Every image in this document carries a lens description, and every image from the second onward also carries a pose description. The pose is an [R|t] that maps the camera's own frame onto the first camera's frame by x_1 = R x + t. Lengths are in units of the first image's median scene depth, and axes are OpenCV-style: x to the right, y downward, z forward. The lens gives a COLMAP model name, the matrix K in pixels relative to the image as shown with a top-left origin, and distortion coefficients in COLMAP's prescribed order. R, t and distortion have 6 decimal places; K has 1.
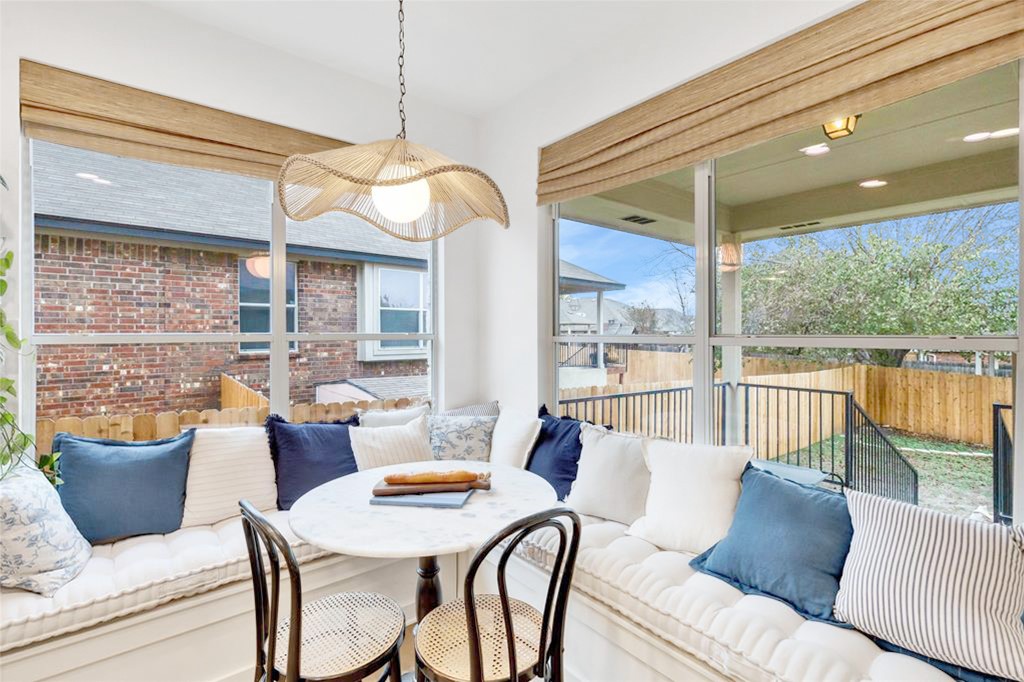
lens RADIAL K [[466.8, 0, 511.8], [0, 466.8, 330.9], [0, 0, 1]] dist [0.007780, -0.000661]
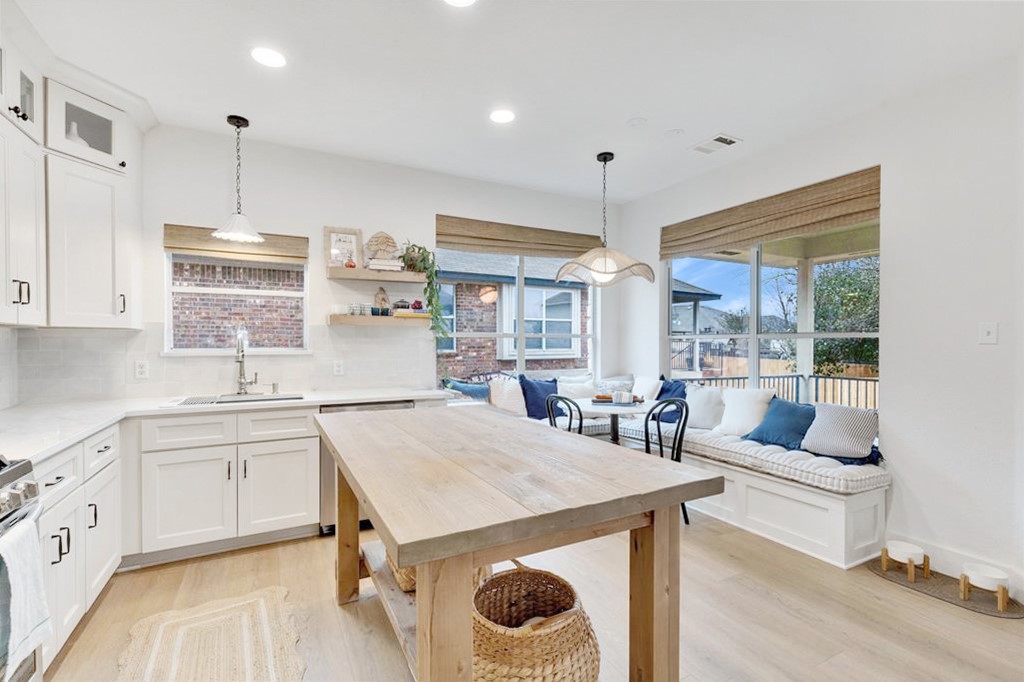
lens RADIAL K [[466.8, 0, 510.2], [0, 466.8, 345.6], [0, 0, 1]] dist [0.007780, -0.000661]
pose [[0.981896, 0.003999, -0.189379, -0.064109], [-0.001513, 0.999911, 0.013270, 0.011093], [0.189416, -0.012743, 0.981814, -0.327266]]
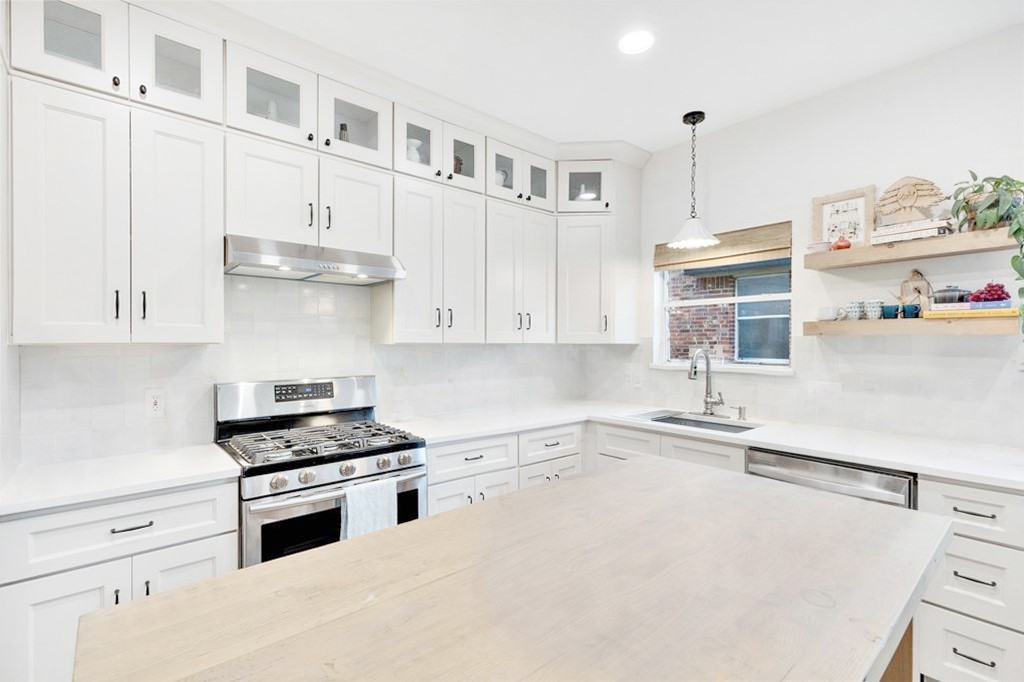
lens RADIAL K [[466.8, 0, 512.0], [0, 466.8, 343.1], [0, 0, 1]] dist [0.007780, -0.000661]
pose [[0.029662, 0.003214, -0.999555, 0.006594], [0.002511, 0.999991, 0.003290, -0.001301], [0.999557, -0.002608, 0.029654, -0.090514]]
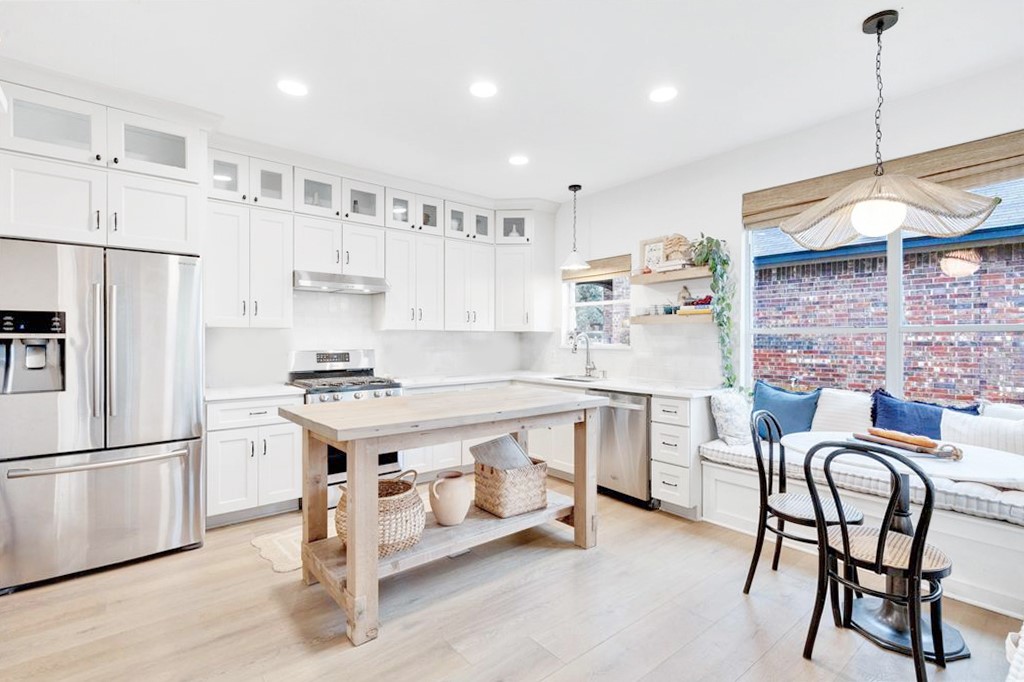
lens RADIAL K [[466.8, 0, 509.2], [0, 466.8, 339.3], [0, 0, 1]] dist [0.007780, -0.000661]
pose [[0.007901, 0.002245, -0.999966, 0.266879], [0.003008, 0.999993, 0.002268, 0.012436], [0.999964, -0.003026, 0.007894, -0.010019]]
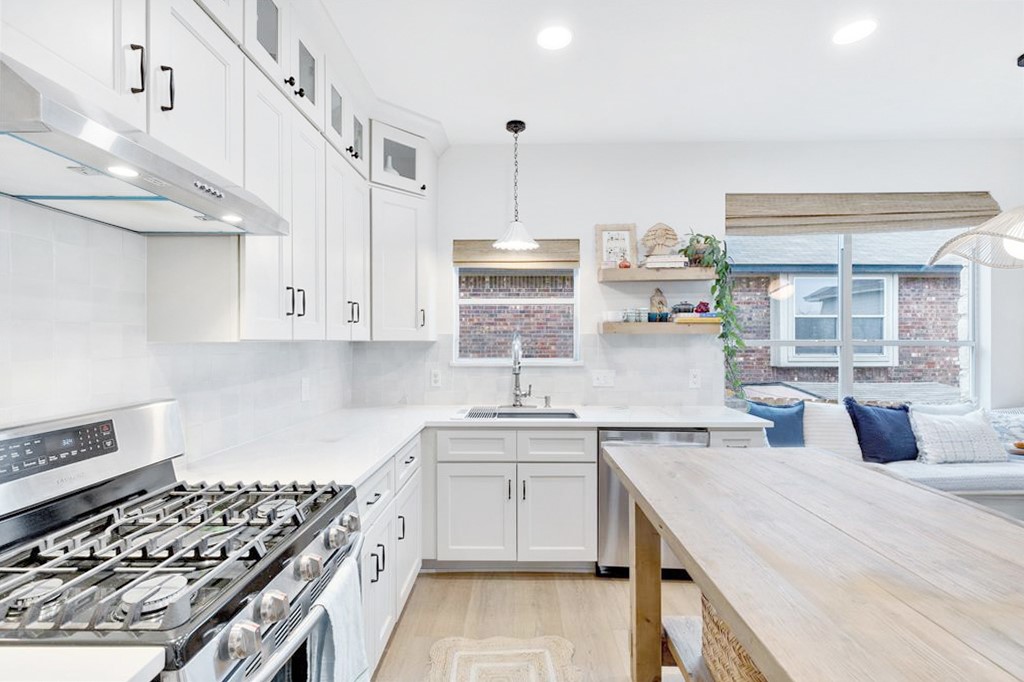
lens RADIAL K [[466.8, 0, 504.7], [0, 466.8, 344.1], [0, 0, 1]] dist [0.007780, -0.000661]
pose [[0.766845, 0.006080, -0.641803, -0.138536], [0.002291, 0.999923, 0.012209, -0.000976], [0.641828, -0.010833, 0.766772, -0.271814]]
